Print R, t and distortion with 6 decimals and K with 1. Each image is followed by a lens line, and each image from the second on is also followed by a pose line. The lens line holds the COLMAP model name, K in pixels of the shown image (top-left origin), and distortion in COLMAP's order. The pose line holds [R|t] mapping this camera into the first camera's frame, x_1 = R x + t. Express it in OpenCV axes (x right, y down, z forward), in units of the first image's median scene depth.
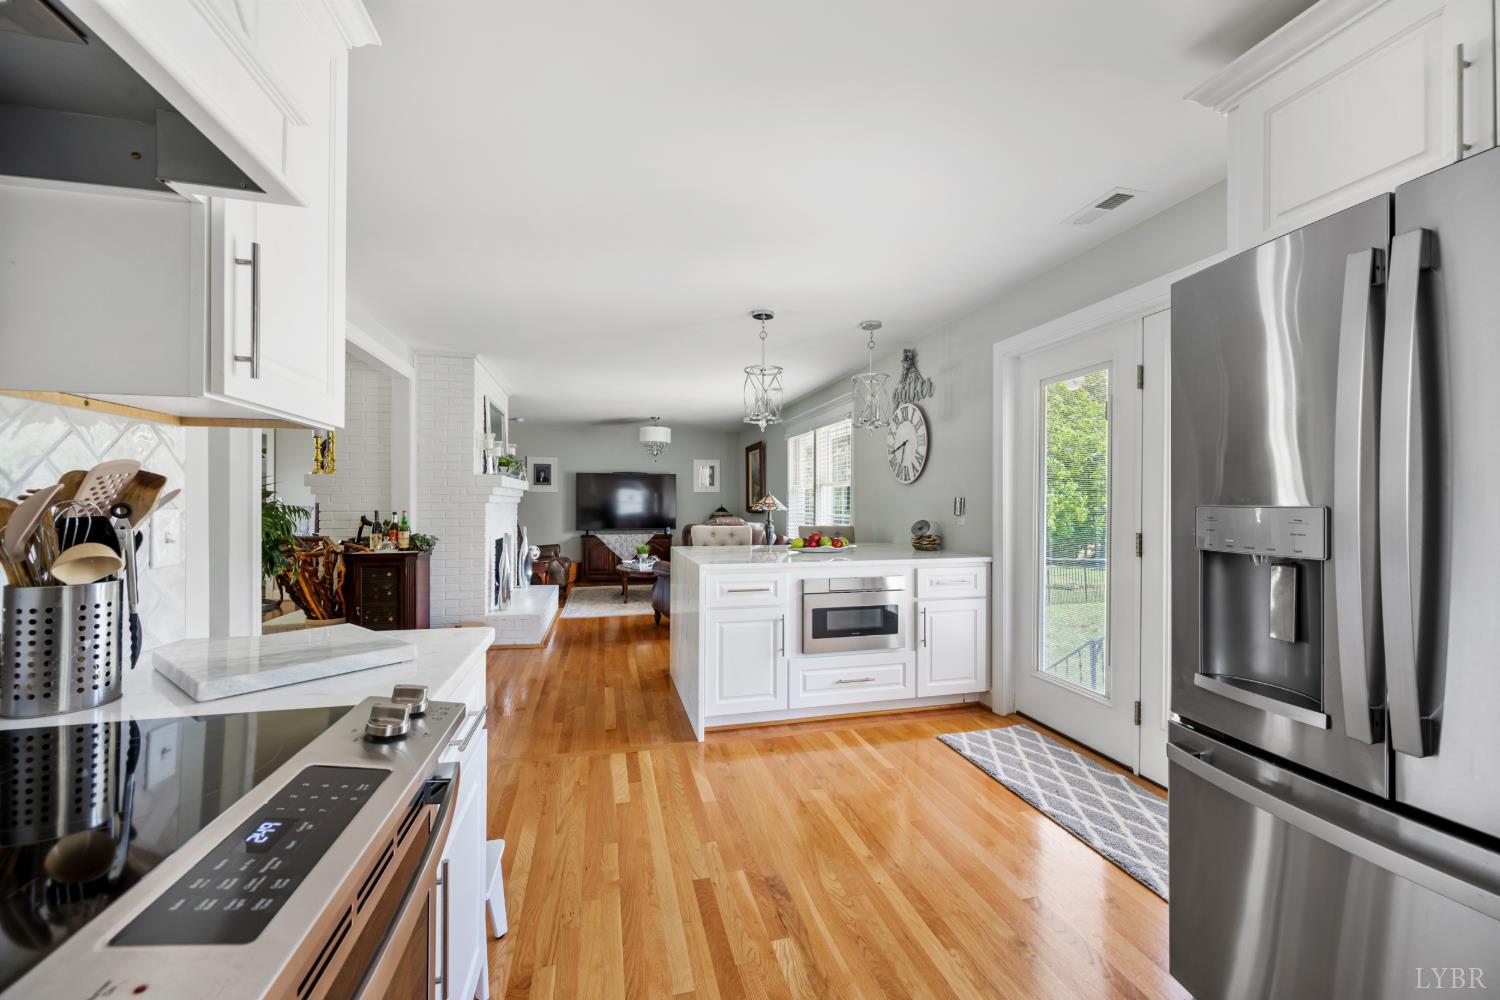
lens RADIAL K [[591.3, 0, 751.4], [0, 591.3, 499.2], [0, 0, 1]] dist [0.000559, 0.000061]
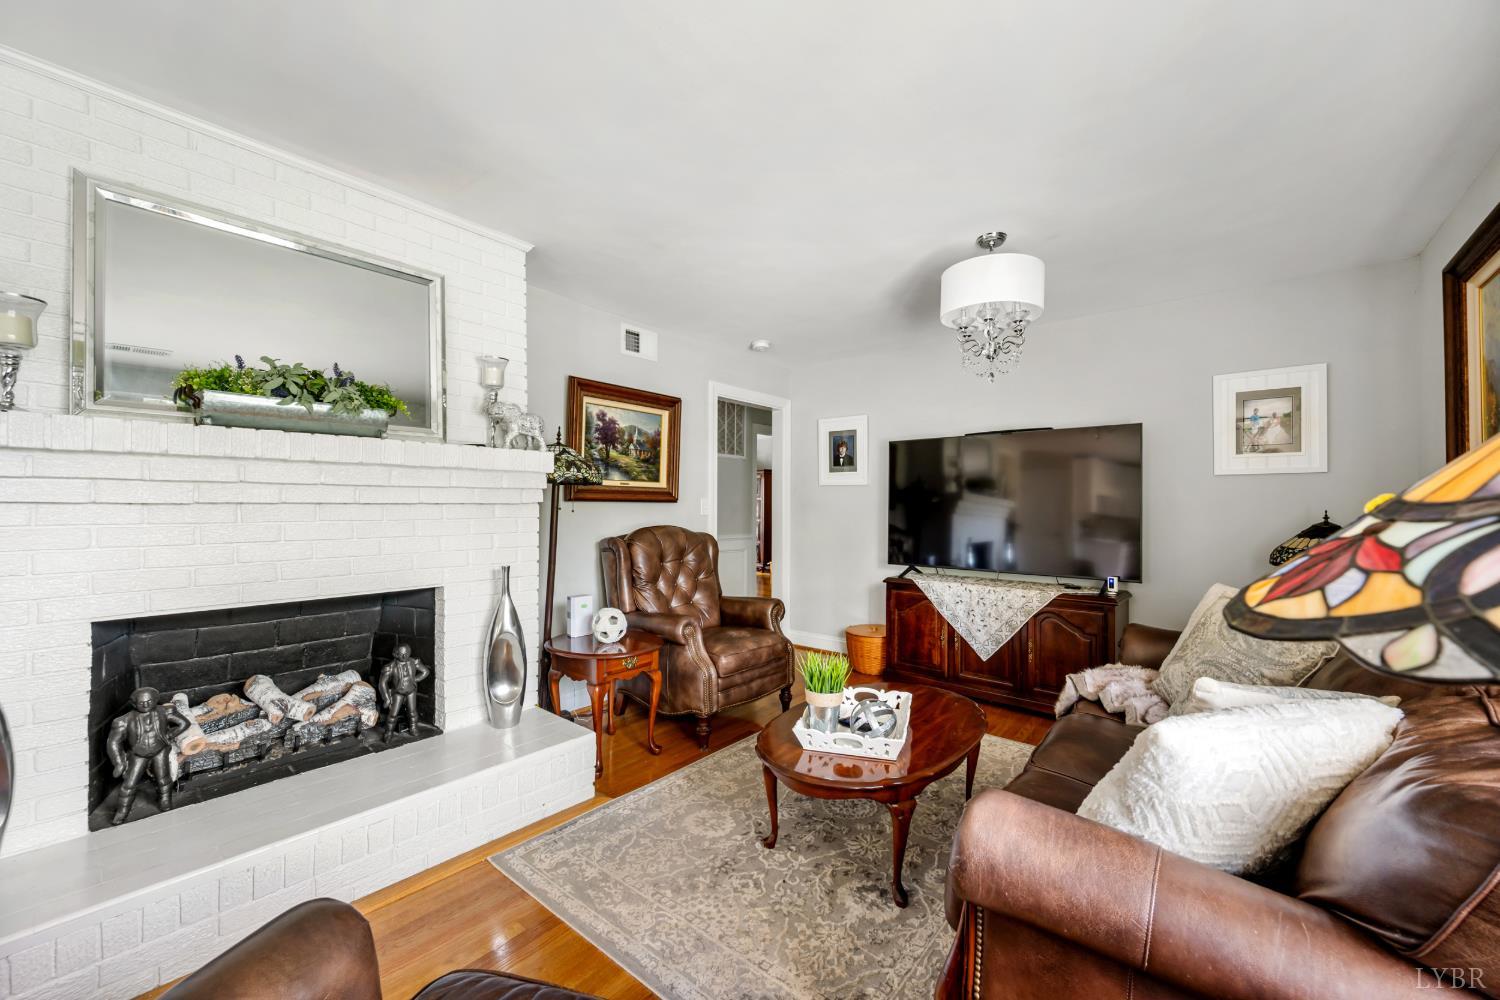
lens RADIAL K [[591.3, 0, 754.0], [0, 591.3, 501.3], [0, 0, 1]] dist [0.000559, 0.000061]
pose [[0.595995, -0.006210, -0.802964, 0.014707], [0.001156, 0.999976, -0.006875, 0.005544], [0.802987, 0.003169, 0.595988, 0.629648]]
